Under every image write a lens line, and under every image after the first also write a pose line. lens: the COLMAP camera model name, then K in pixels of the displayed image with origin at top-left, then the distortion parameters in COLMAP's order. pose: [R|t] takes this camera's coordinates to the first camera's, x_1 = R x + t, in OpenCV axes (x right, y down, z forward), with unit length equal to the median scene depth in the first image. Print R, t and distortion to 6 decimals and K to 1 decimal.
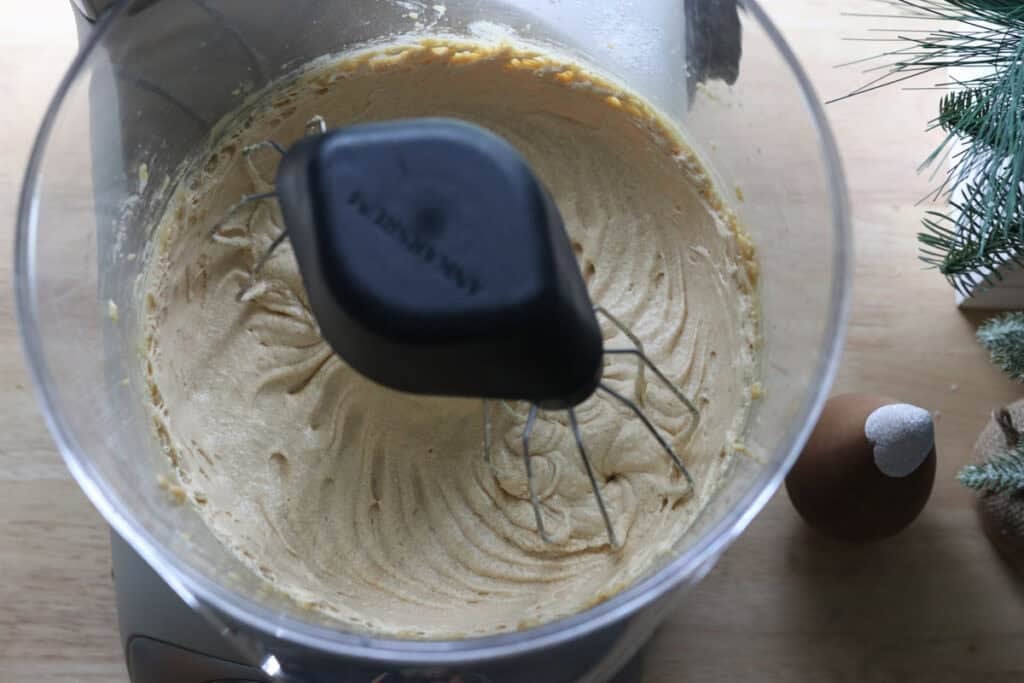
lens RADIAL K [[1605.8, 0, 512.0], [0, 1605.8, 341.5], [0, 0, 1]] dist [-0.208295, 0.682220]
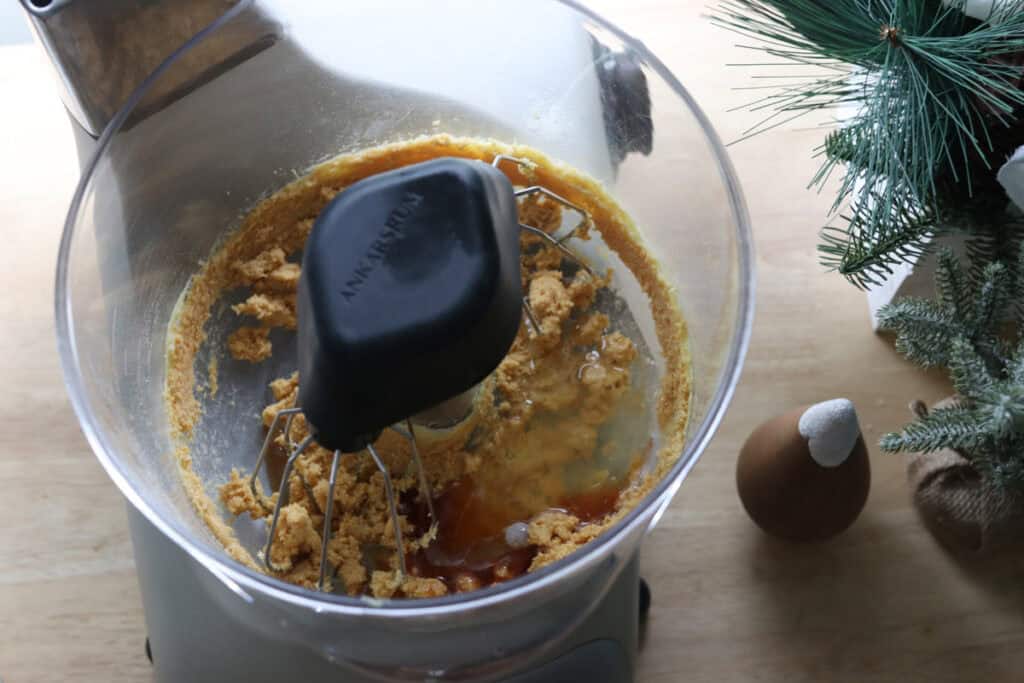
lens RADIAL K [[1605.8, 0, 512.0], [0, 1605.8, 341.5], [0, 0, 1]] dist [-0.208295, 0.682220]
pose [[0.993443, -0.111358, 0.025882, -0.004952], [0.113539, 0.987514, -0.109205, 0.100076], [-0.013398, 0.111427, 0.993682, -0.145244]]
